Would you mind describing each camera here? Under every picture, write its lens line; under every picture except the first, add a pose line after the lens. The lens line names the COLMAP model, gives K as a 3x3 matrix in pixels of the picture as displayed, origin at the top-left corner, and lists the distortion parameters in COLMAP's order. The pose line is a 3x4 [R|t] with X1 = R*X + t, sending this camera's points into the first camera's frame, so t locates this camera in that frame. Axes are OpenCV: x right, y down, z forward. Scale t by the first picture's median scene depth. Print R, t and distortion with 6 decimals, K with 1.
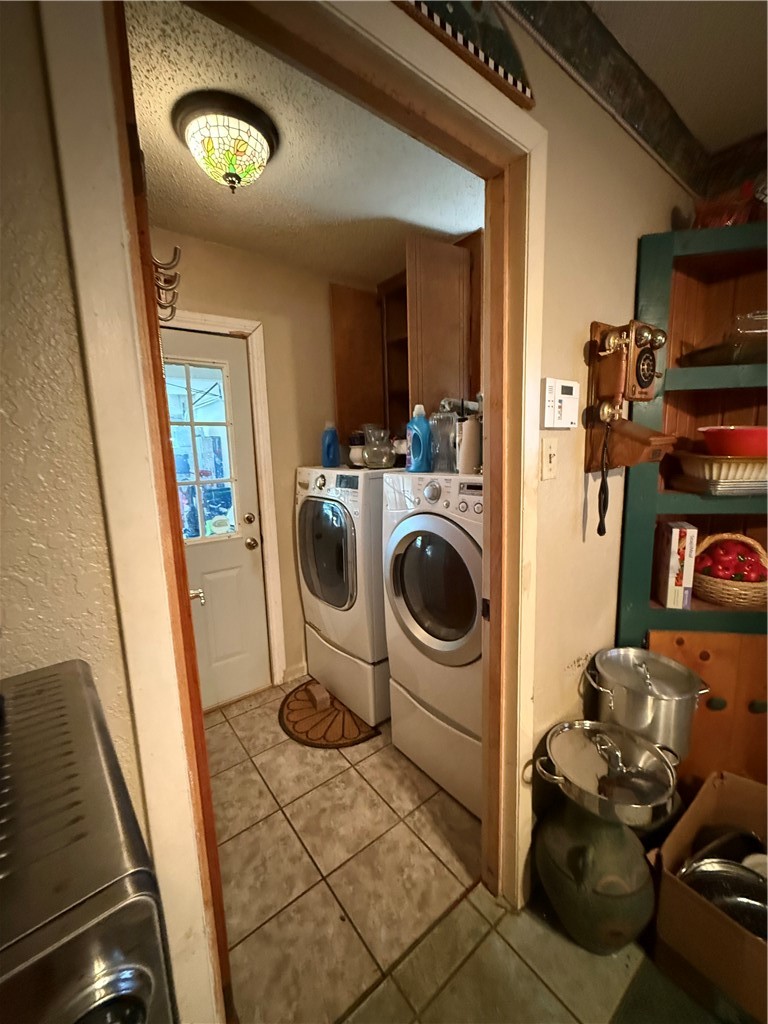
lens RADIAL K [[408.9, 0, 383.9], [0, 408.9, 507.7], [0, 0, 1]] dist [0.000759, 0.000047]
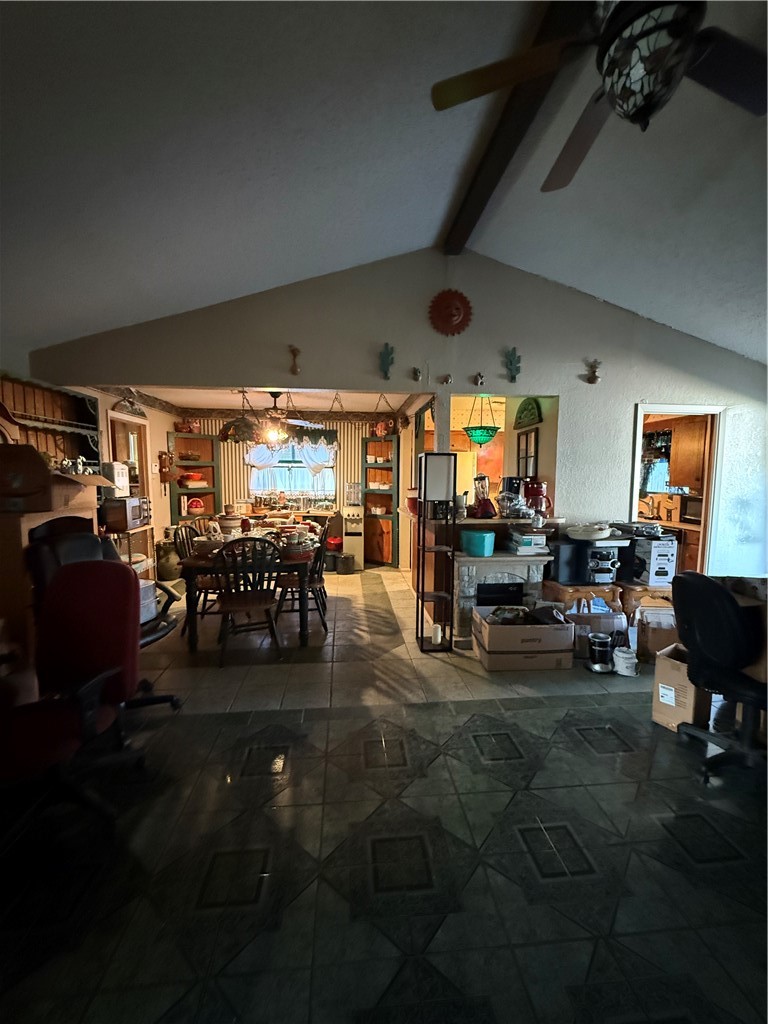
lens RADIAL K [[408.9, 0, 380.9], [0, 408.9, 509.3], [0, 0, 1]] dist [0.000759, 0.000047]
pose [[0.544919, -0.035893, 0.837720, -1.856638], [0.107031, 0.993888, -0.027038, 0.550192], [-0.831629, 0.104396, 0.545430, -3.250501]]
